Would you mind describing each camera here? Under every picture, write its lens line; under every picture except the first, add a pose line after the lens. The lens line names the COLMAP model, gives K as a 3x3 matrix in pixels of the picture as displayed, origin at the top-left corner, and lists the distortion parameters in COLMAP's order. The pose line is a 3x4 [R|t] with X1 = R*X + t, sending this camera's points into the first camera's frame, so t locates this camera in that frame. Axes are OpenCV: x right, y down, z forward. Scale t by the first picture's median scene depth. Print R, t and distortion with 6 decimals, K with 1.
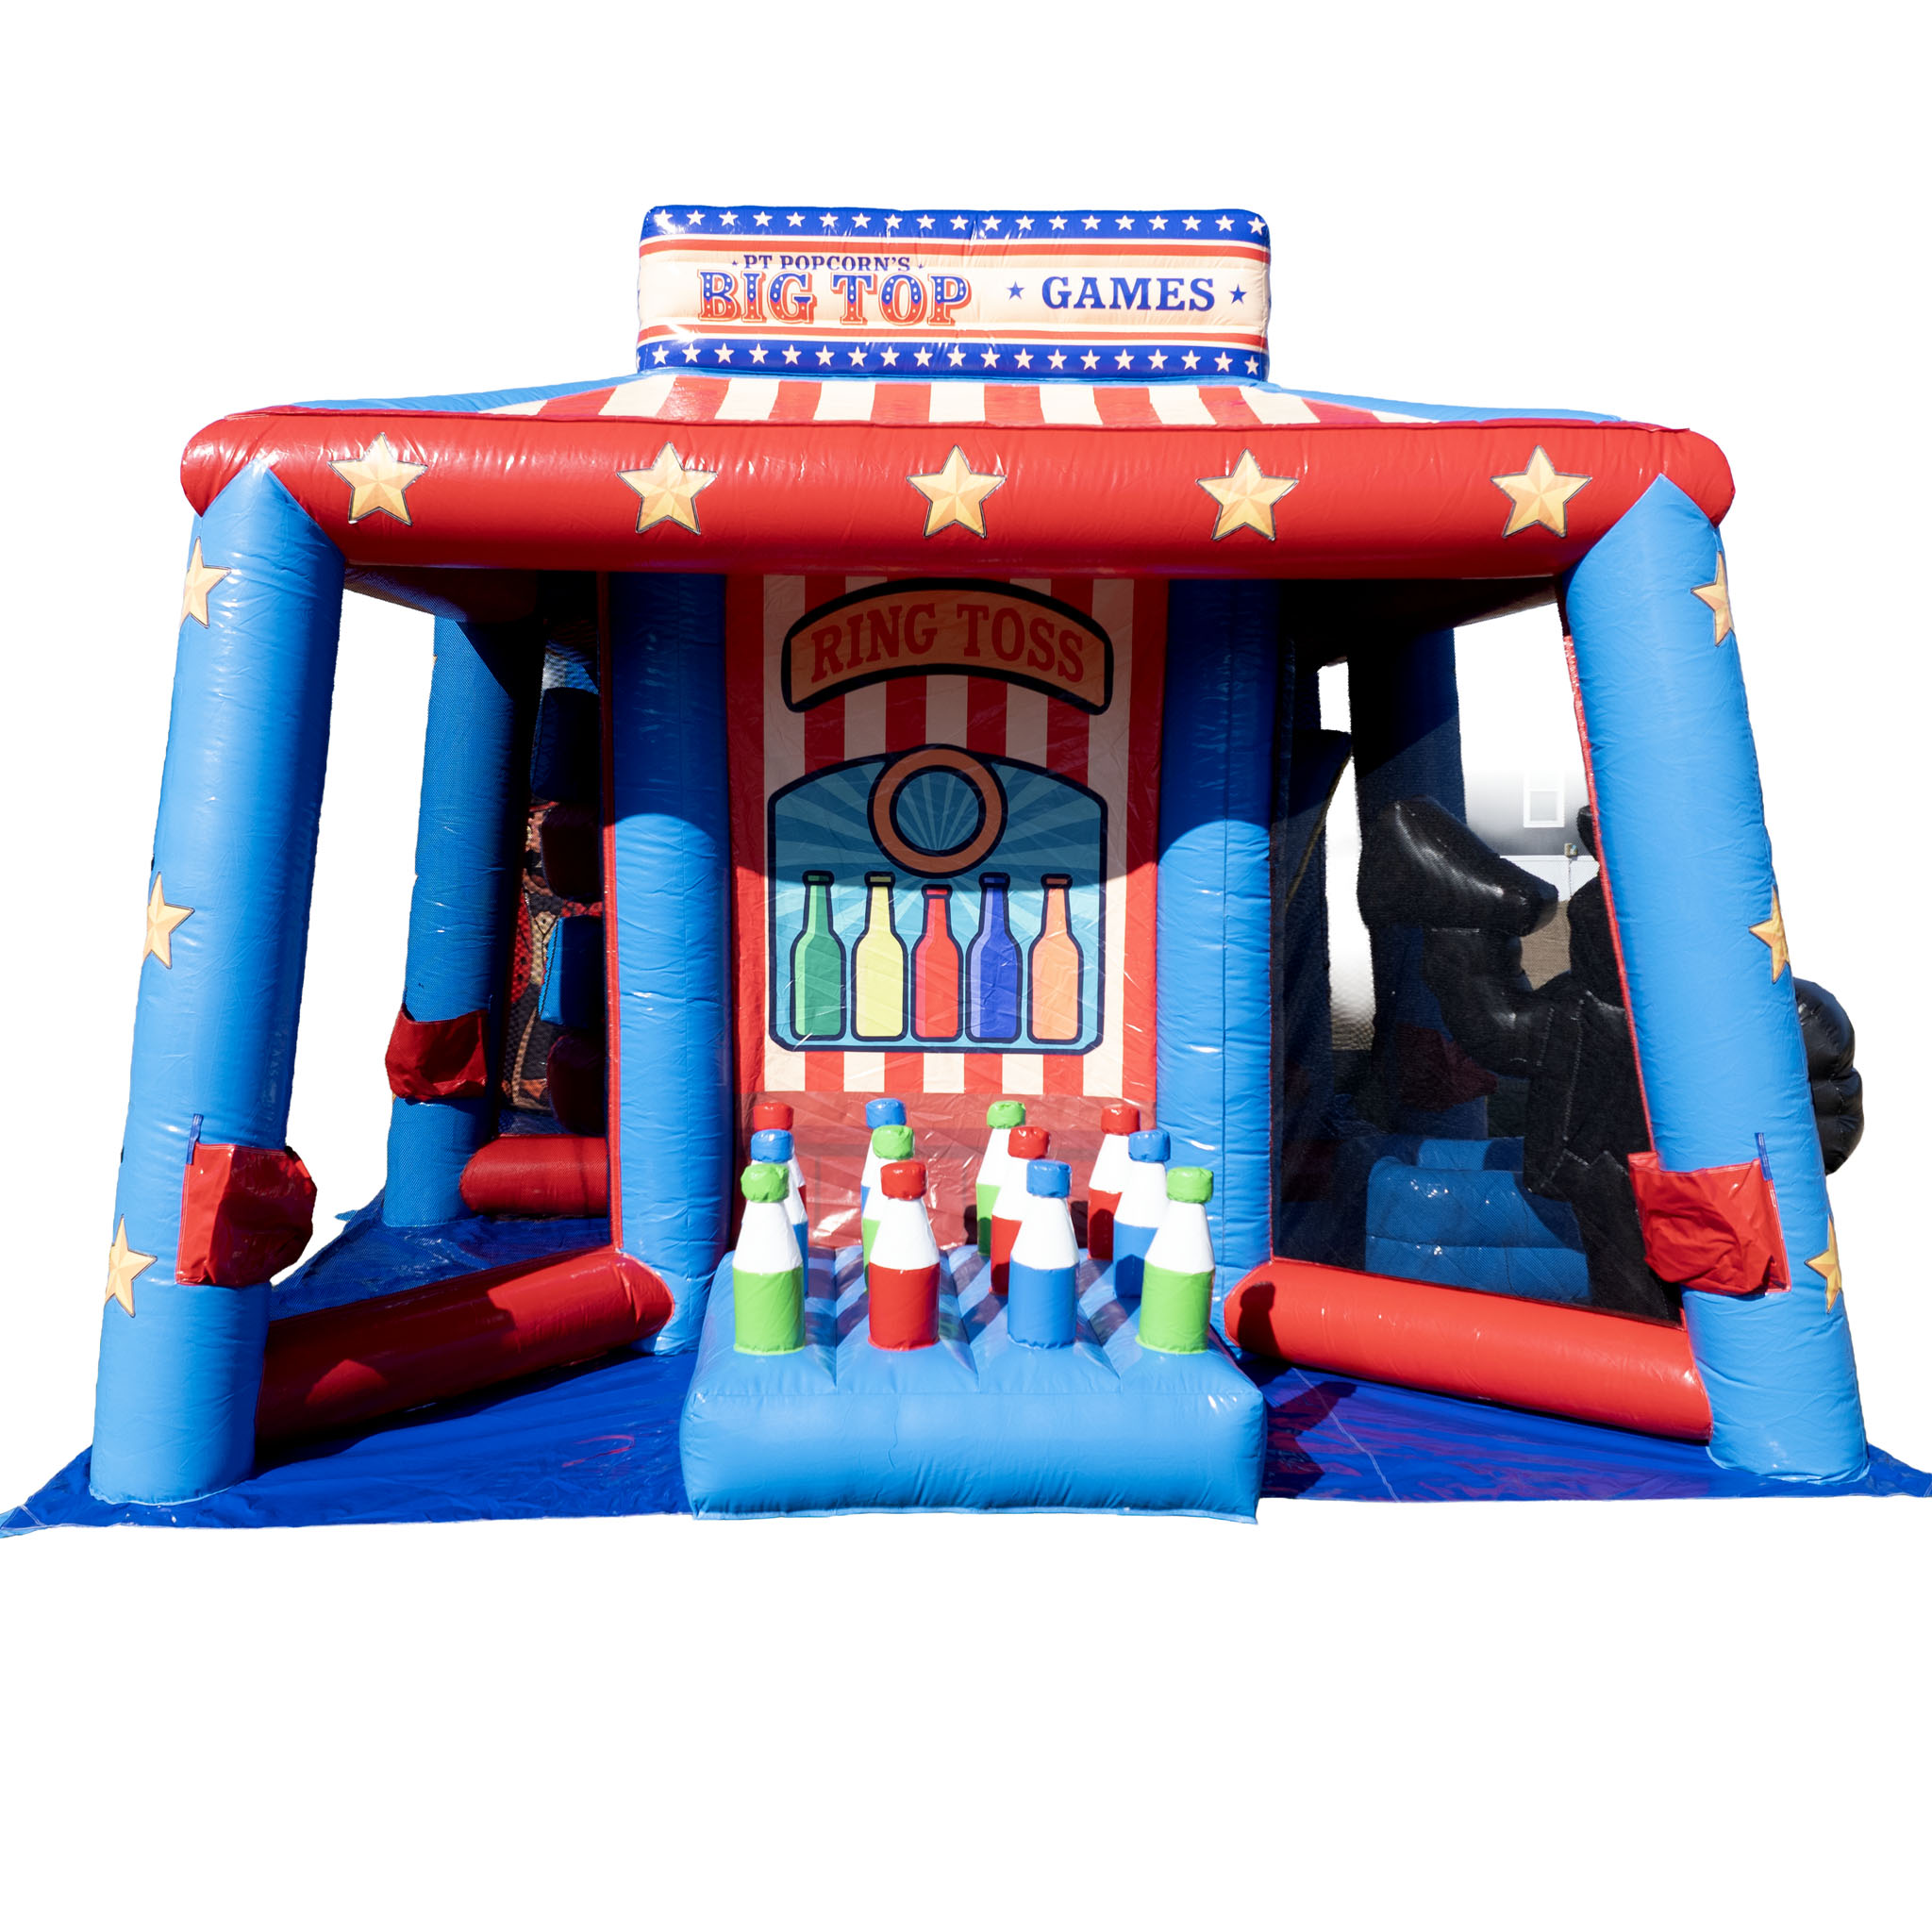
lens RADIAL K [[2063.6, 0, 1000.2], [0, 2063.6, 895.5], [0, 0, 1]] dist [-0.022235, -0.058115]
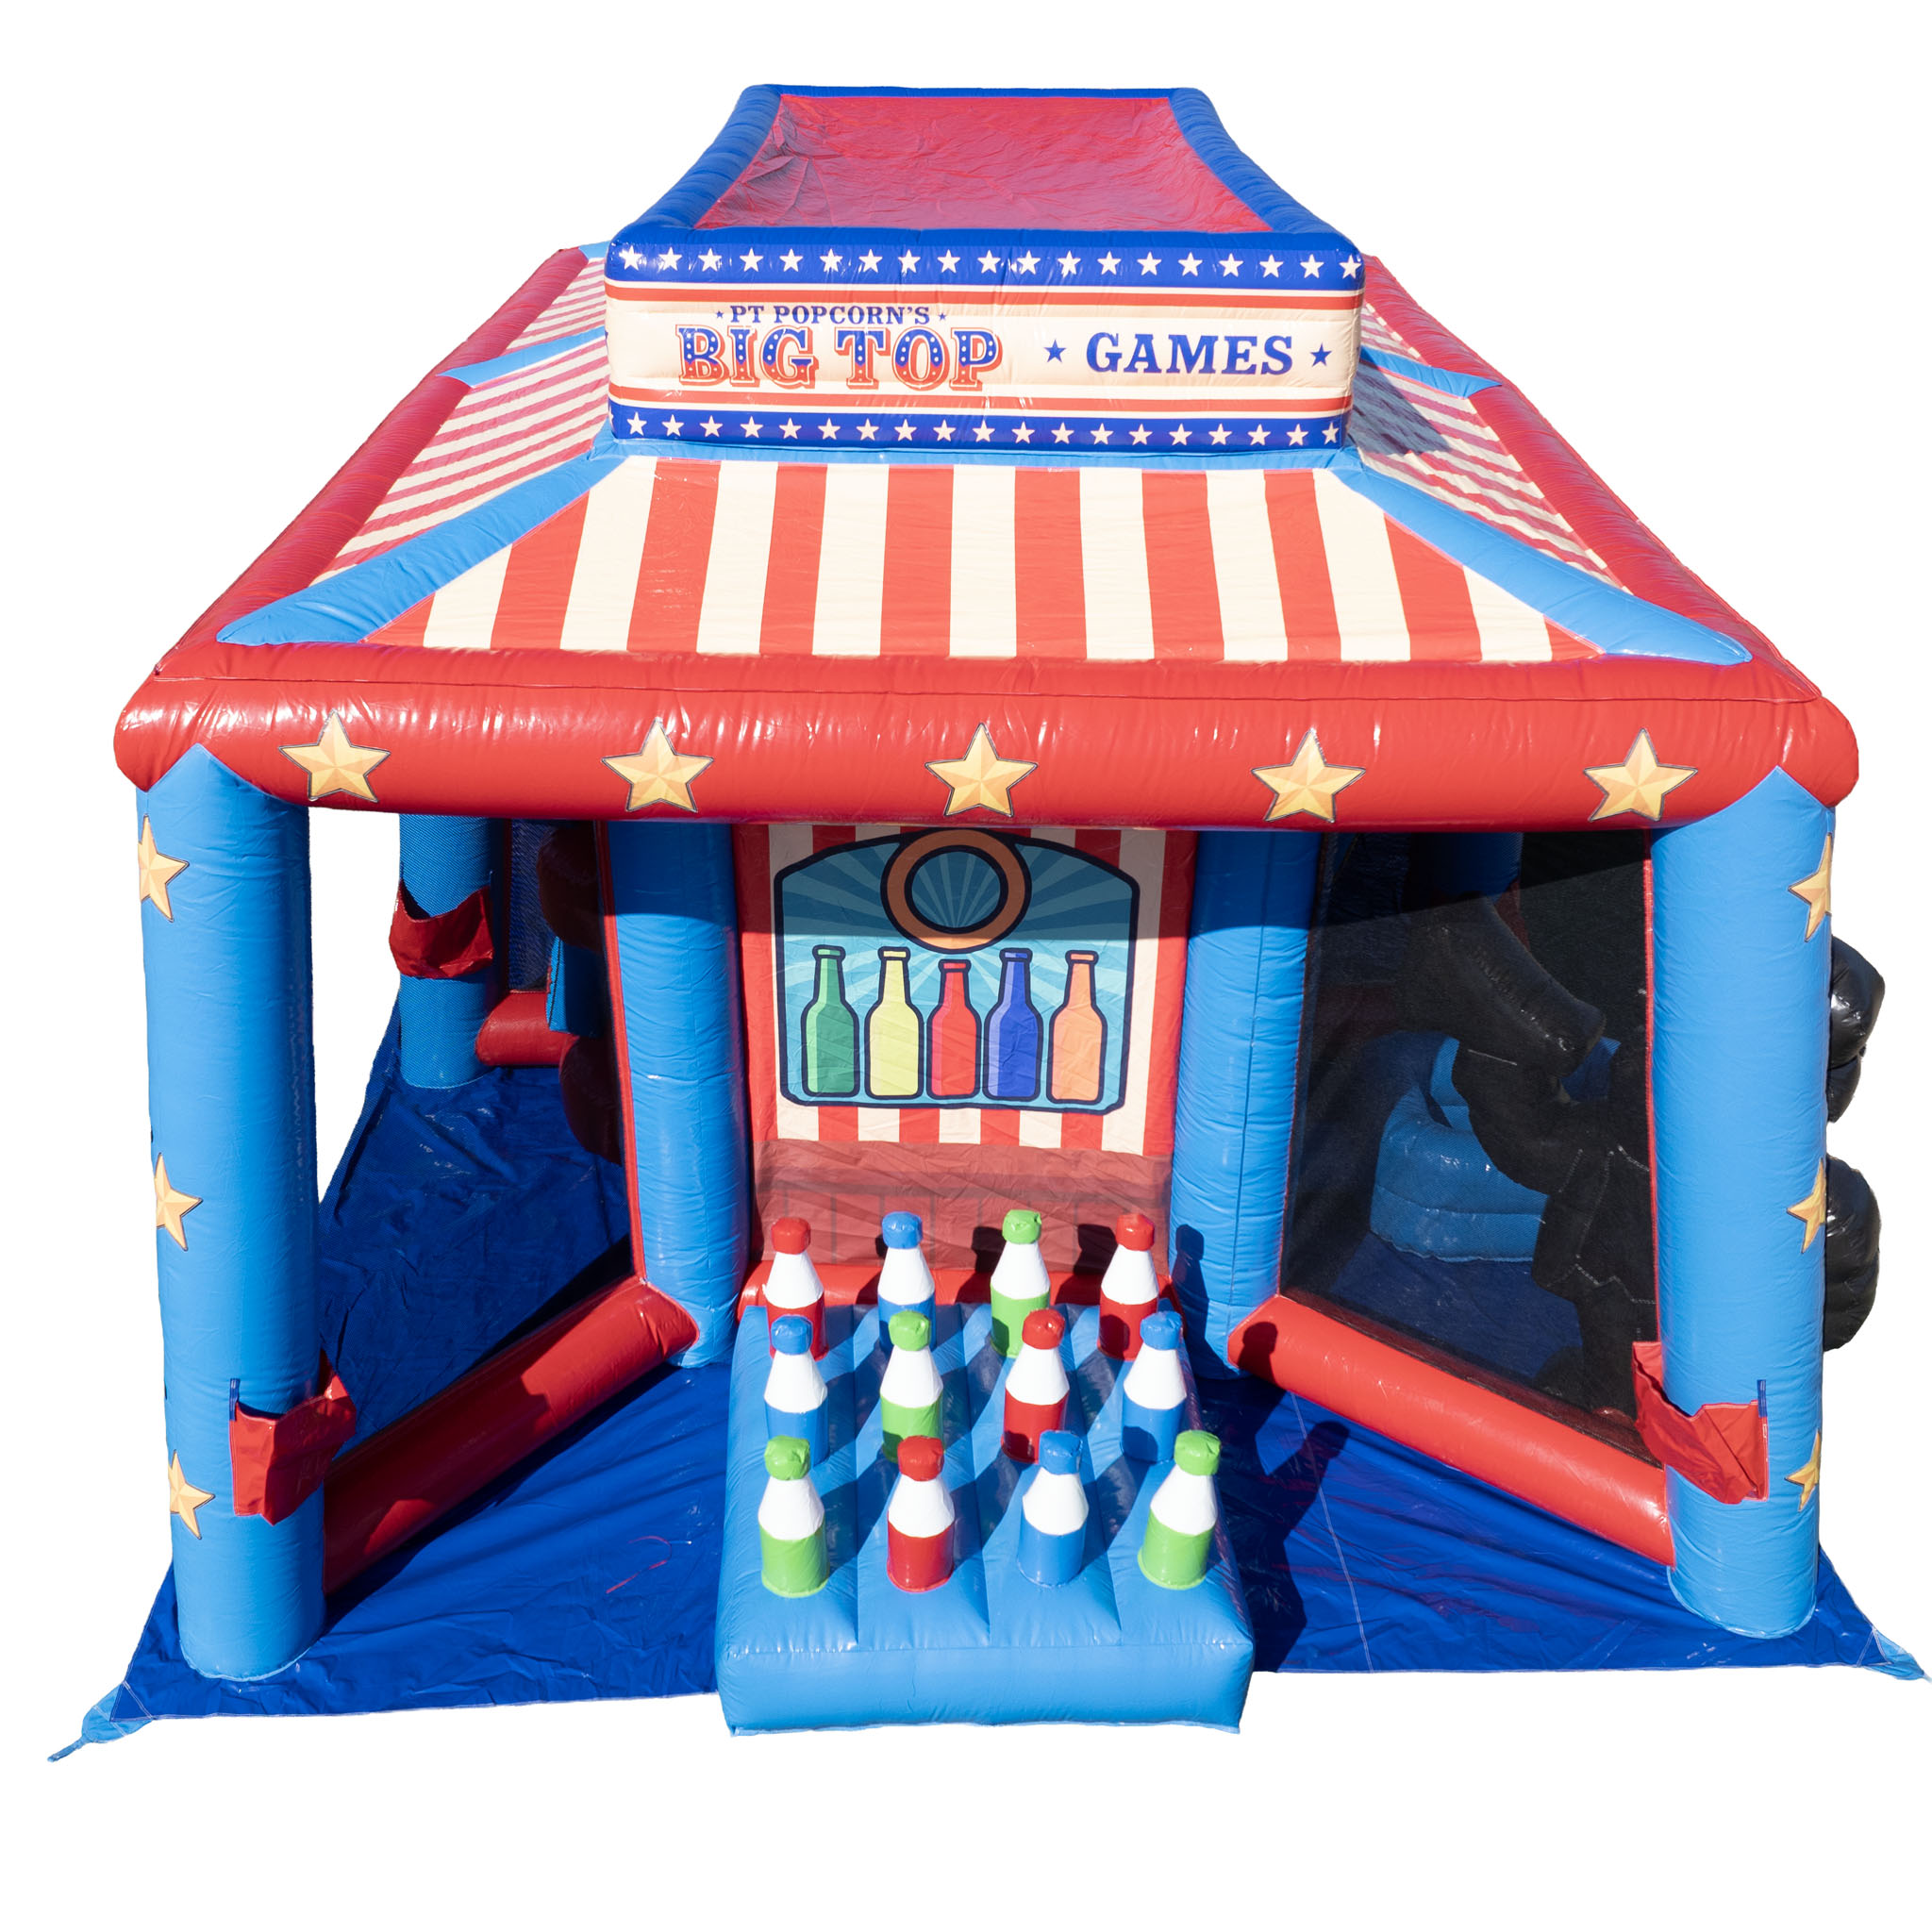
lens RADIAL K [[2136.3, 0, 966.0], [0, 2136.3, 966.0], [0, 0, 1]] dist [-0.035758, -0.025597]
pose [[0.999629, 0.020811, -0.017569, -0.008327], [-0.011426, 0.906013, 0.423095, -0.432676], [0.024723, -0.422737, 0.905915, 0.107622]]
